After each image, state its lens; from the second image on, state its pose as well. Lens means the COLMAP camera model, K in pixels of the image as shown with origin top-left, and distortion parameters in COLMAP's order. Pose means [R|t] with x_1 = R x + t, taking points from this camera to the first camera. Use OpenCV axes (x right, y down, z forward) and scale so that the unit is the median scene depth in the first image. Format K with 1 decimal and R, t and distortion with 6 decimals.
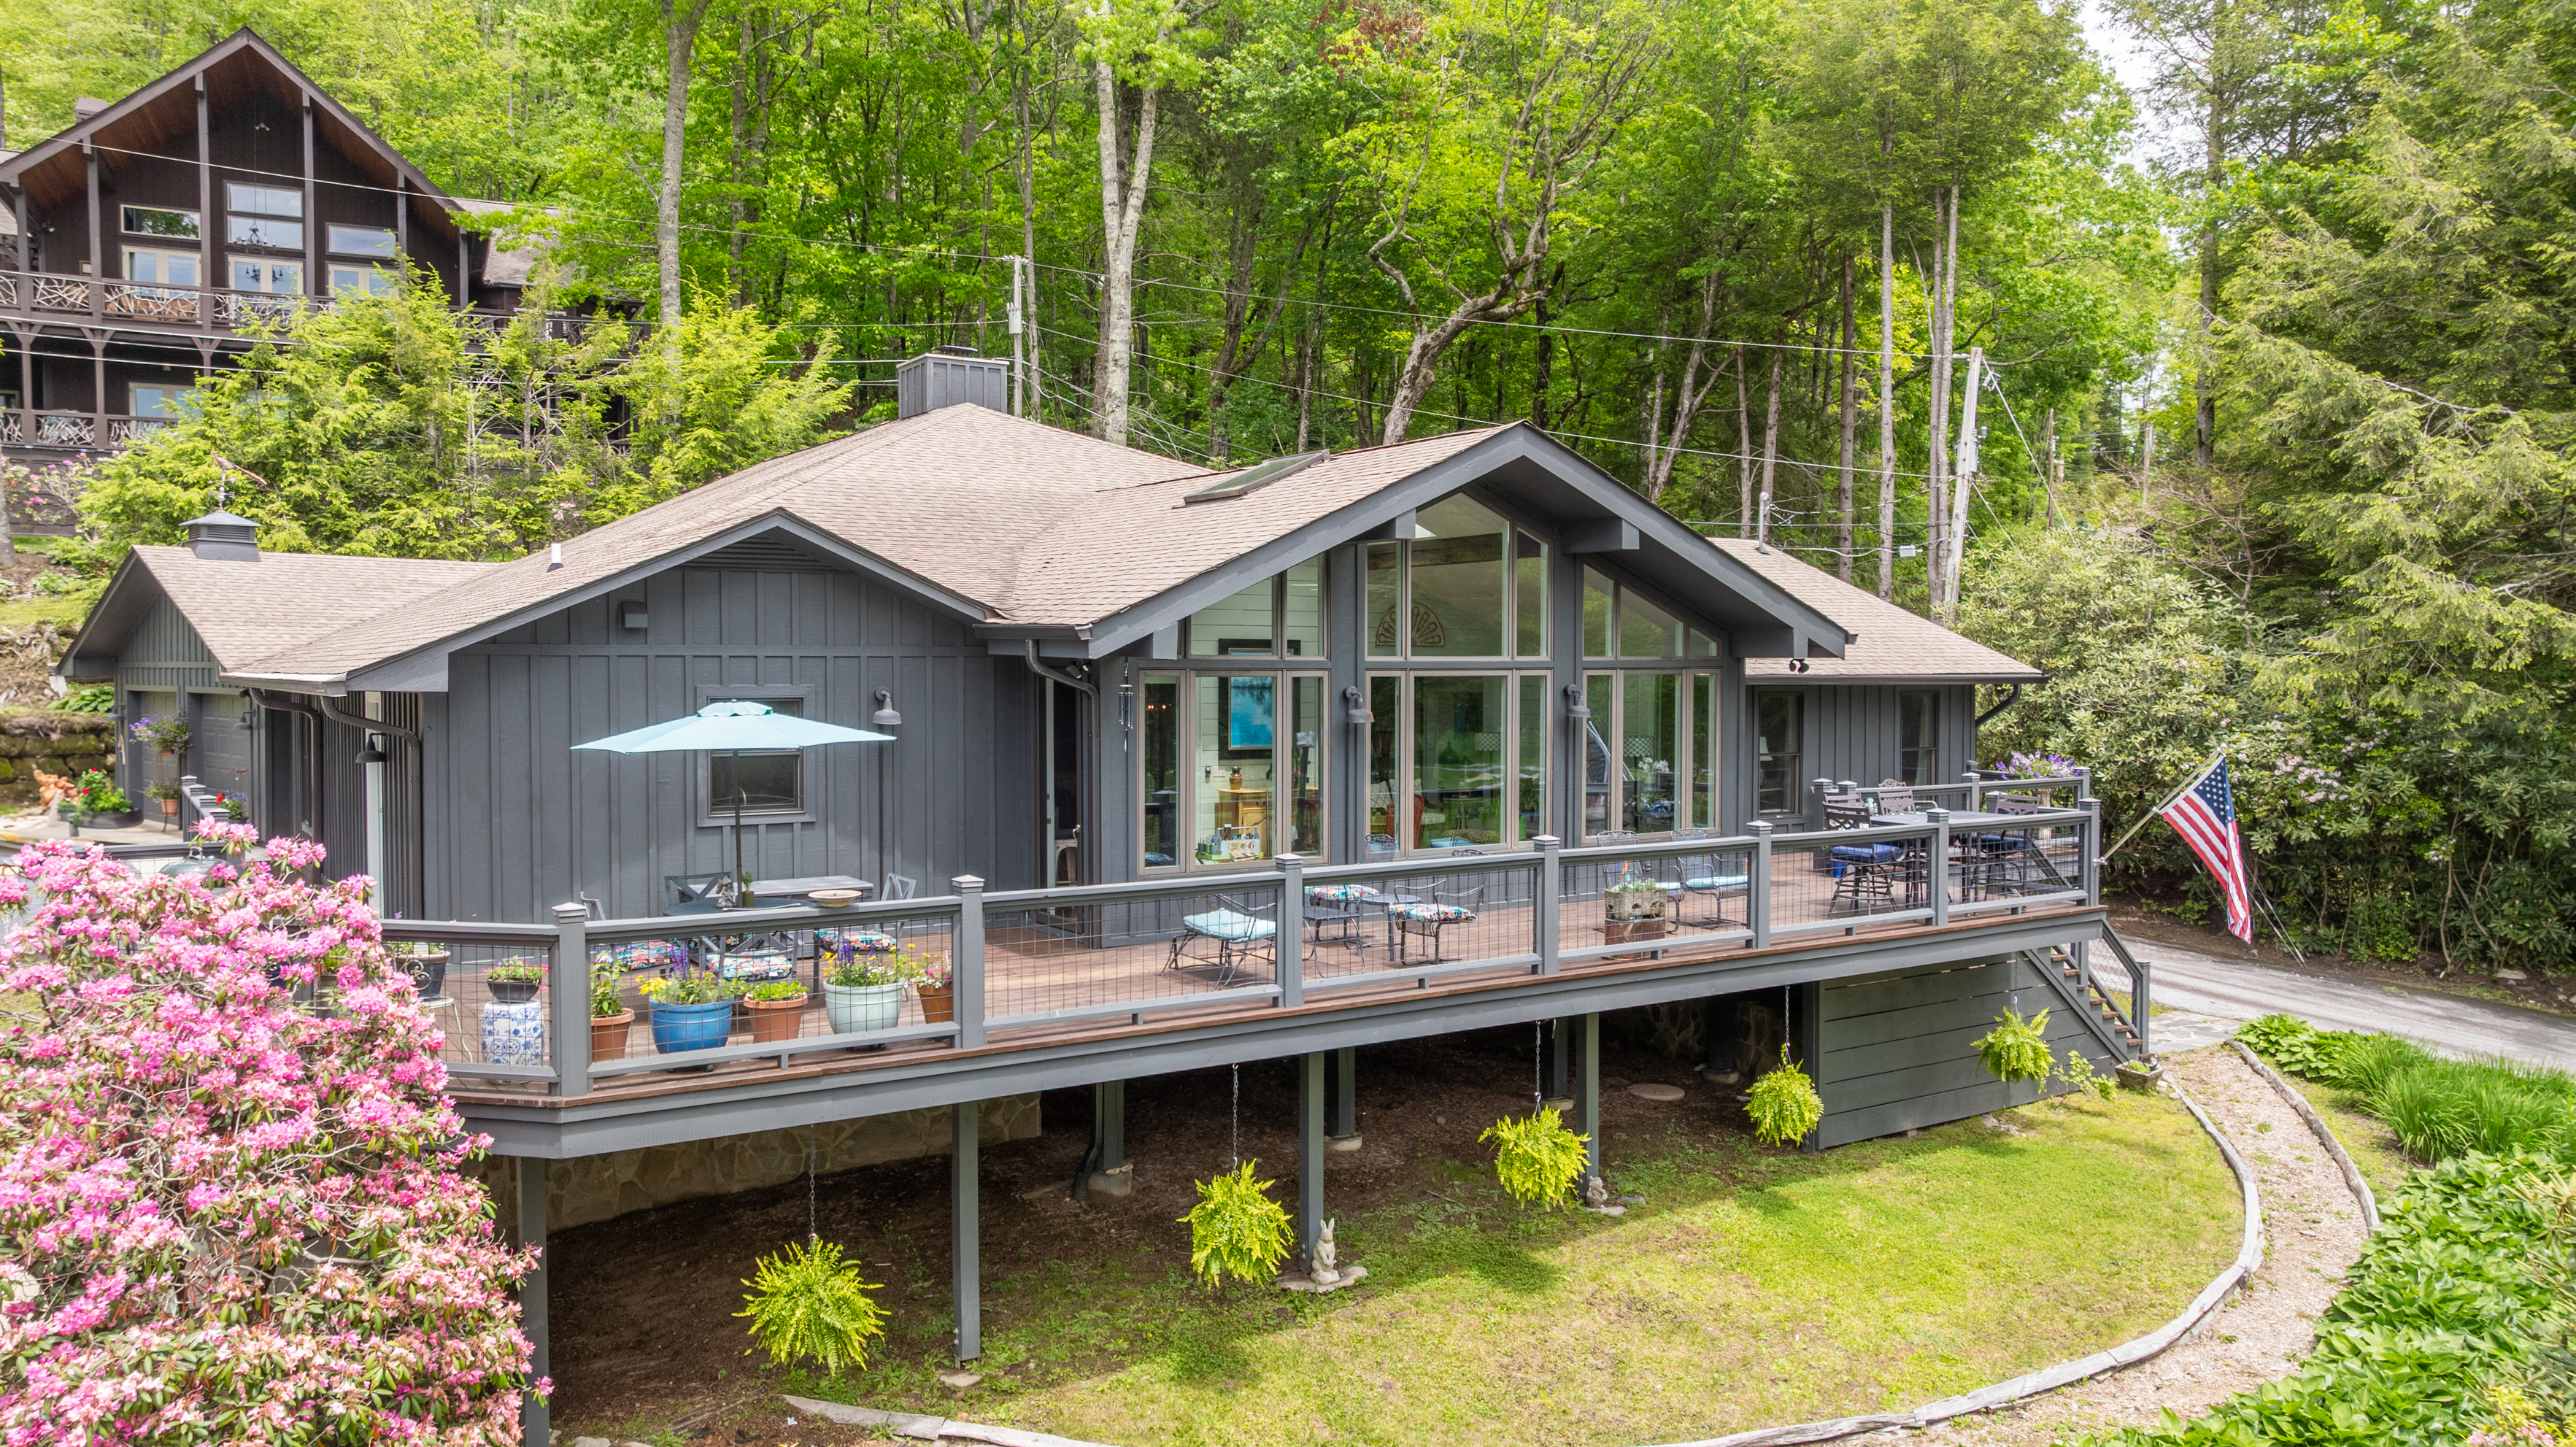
lens RADIAL K [[1807.6, 0, 1288.0], [0, 1807.6, 723.5], [0, 0, 1]] dist [-0.055733, 0.068867]
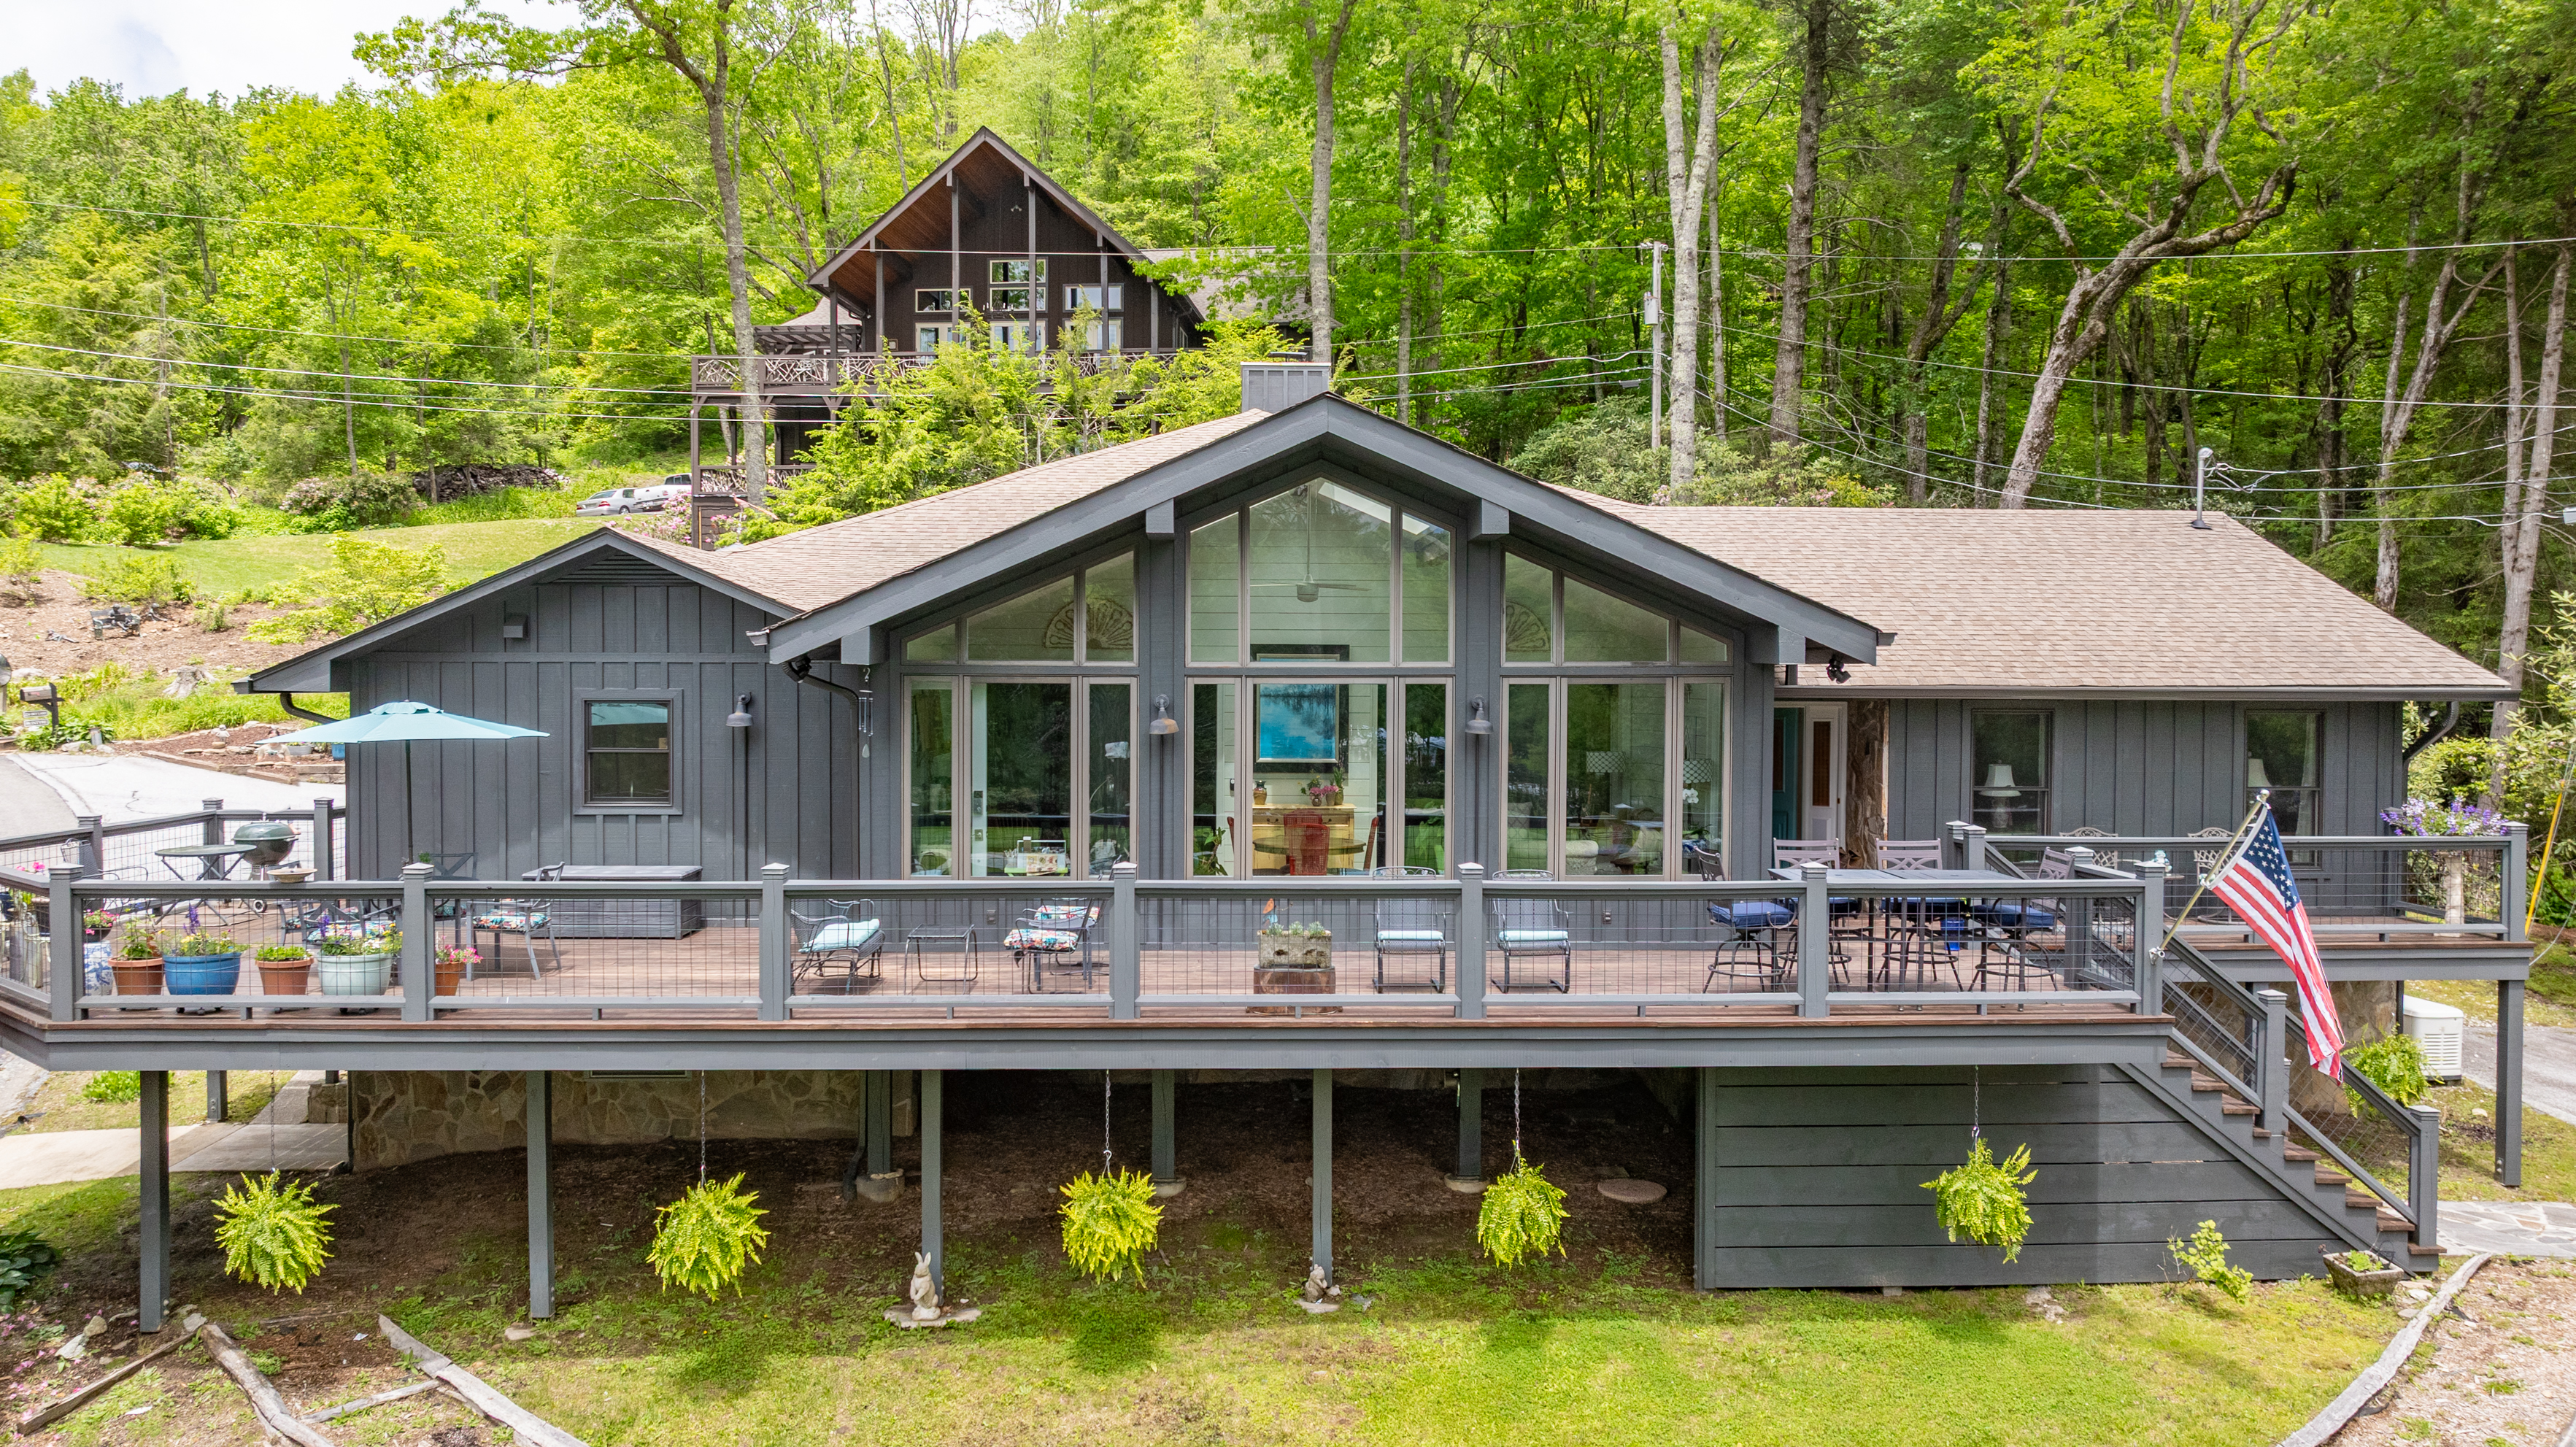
lens RADIAL K [[1840.0, 0, 1260.8], [0, 1840.0, 717.0], [0, 0, 1]] dist [-0.029488, 0.000692]
pose [[0.849559, 0.013583, -0.527319, 0.568331], [-0.018228, 0.999827, -0.003613, -0.006461], [0.527179, 0.012681, 0.849659, 0.221443]]
